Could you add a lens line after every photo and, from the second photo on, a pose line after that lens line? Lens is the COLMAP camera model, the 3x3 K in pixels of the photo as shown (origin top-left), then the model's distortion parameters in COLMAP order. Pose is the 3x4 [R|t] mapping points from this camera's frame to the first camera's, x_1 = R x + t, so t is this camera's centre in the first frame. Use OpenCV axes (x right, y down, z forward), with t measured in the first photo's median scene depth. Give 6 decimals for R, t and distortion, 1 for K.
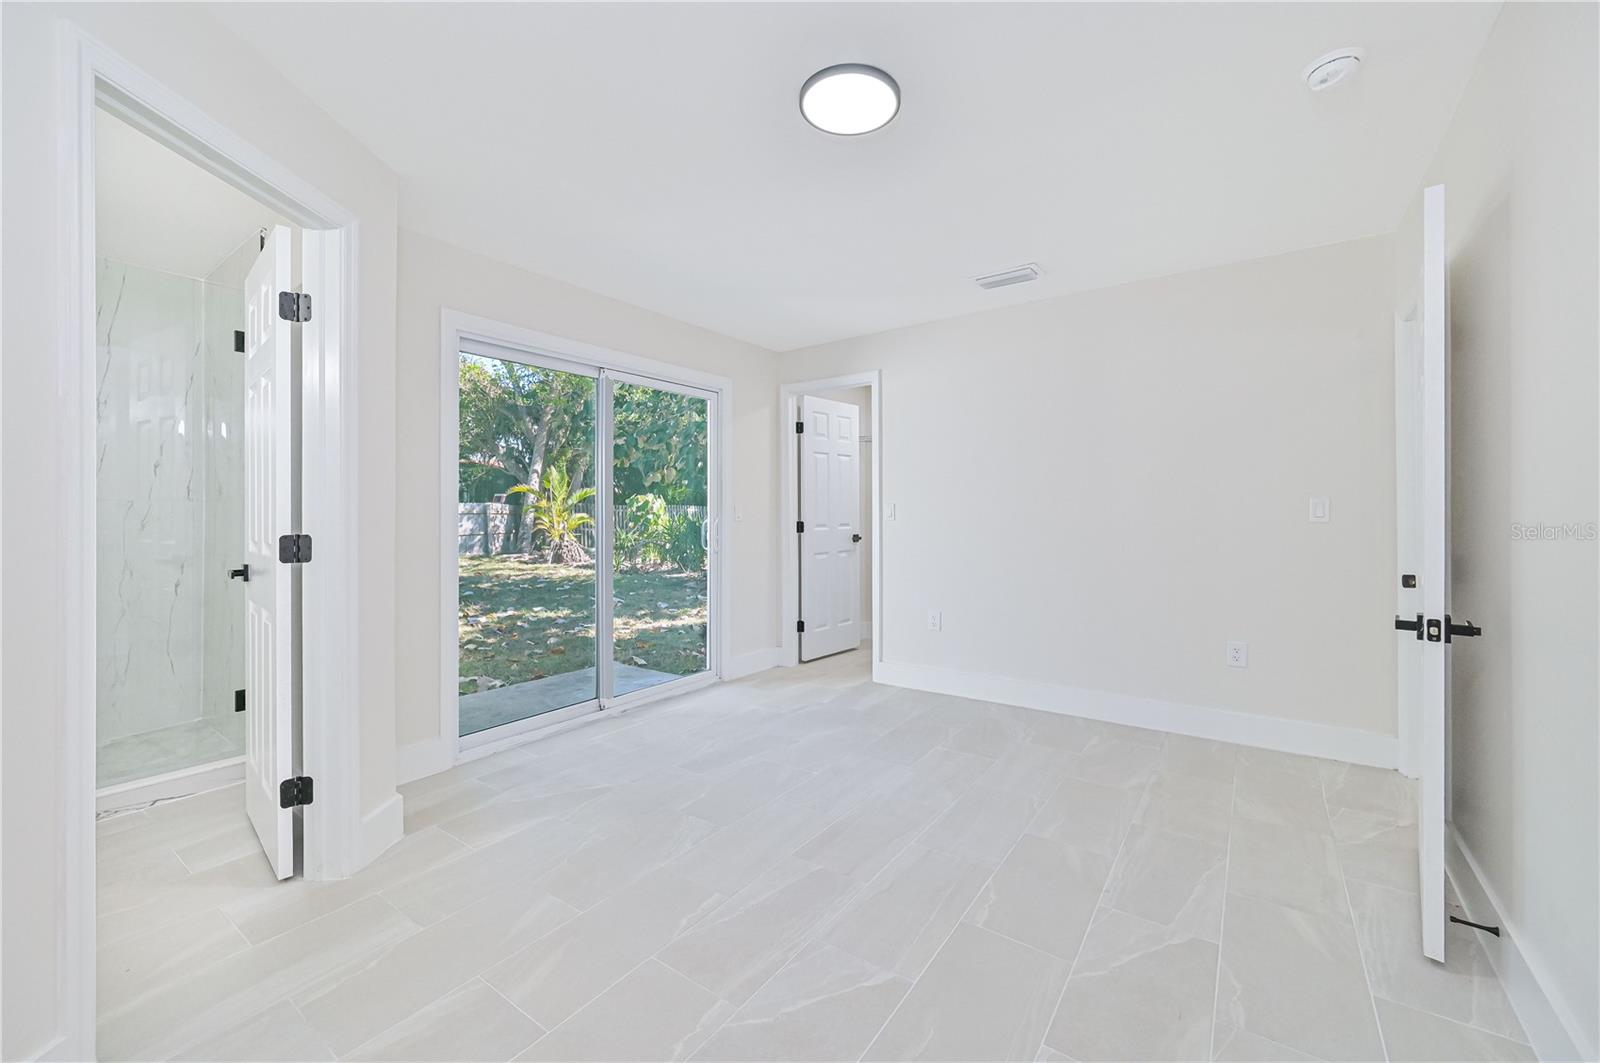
lens RADIAL K [[631.0, 0, 802.5], [0, 631.0, 521.3], [0, 0, 1]] dist [-0.001316, -0.000270]
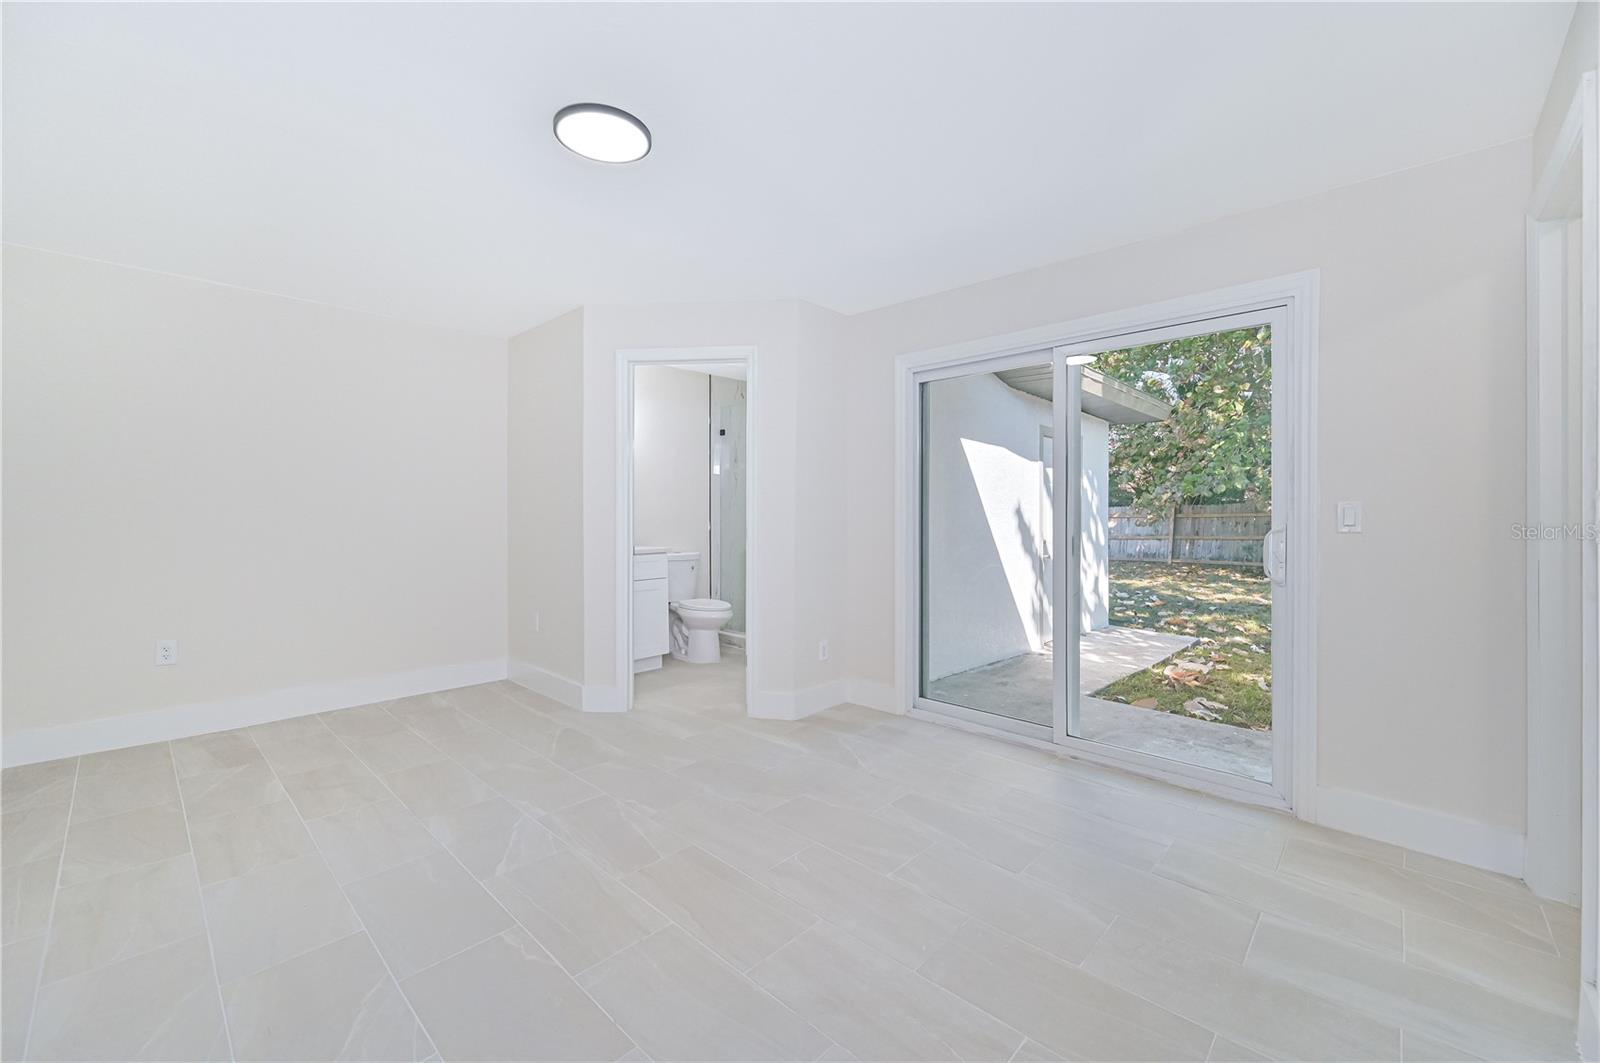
lens RADIAL K [[631.0, 0, 802.5], [0, 631.0, 521.3], [0, 0, 1]] dist [-0.001316, -0.000270]
pose [[-0.131204, 0.010894, -0.991295, 0.702381], [-0.009744, 0.999877, 0.012278, -0.011870], [0.991307, 0.011270, -0.131082, 0.938480]]
